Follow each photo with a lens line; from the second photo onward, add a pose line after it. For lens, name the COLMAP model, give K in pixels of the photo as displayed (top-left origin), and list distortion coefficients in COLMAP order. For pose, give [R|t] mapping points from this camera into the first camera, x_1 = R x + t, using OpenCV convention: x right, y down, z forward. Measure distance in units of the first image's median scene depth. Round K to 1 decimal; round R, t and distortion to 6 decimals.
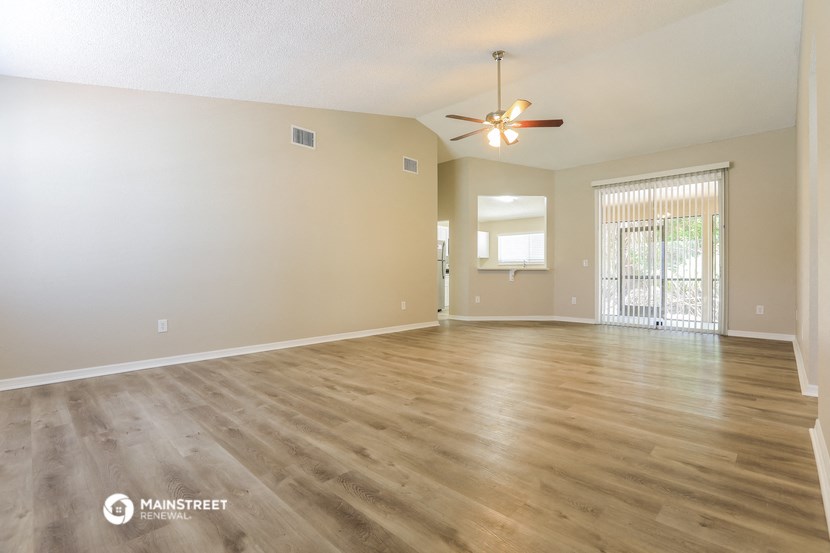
lens RADIAL K [[382.3, 0, 413.6], [0, 382.3, 268.7], [0, 0, 1]] dist [-0.031311, 0.004182]
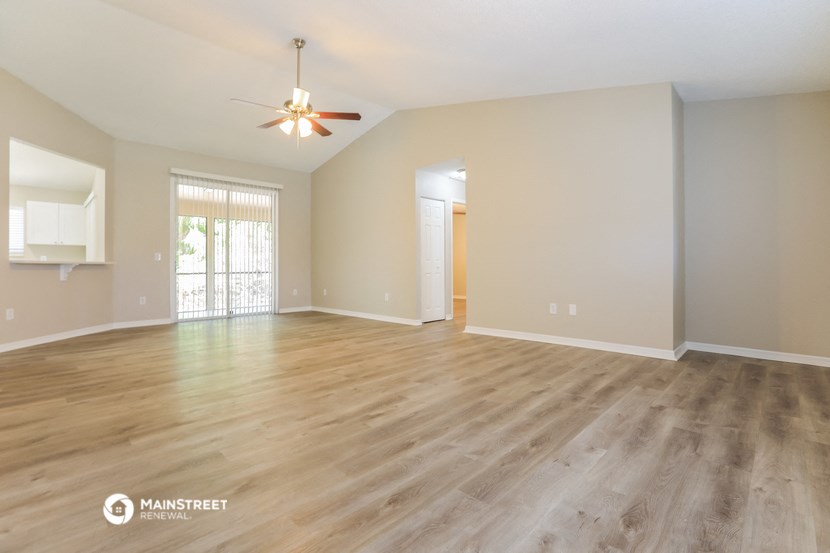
lens RADIAL K [[382.3, 0, 412.0], [0, 382.3, 280.1], [0, 0, 1]] dist [-0.031311, 0.004182]
pose [[0.007918, -0.036811, 0.999291, -1.116768], [-0.006095, 0.999302, 0.036860, 0.008345], [-0.999950, -0.006382, 0.007688, 1.053672]]
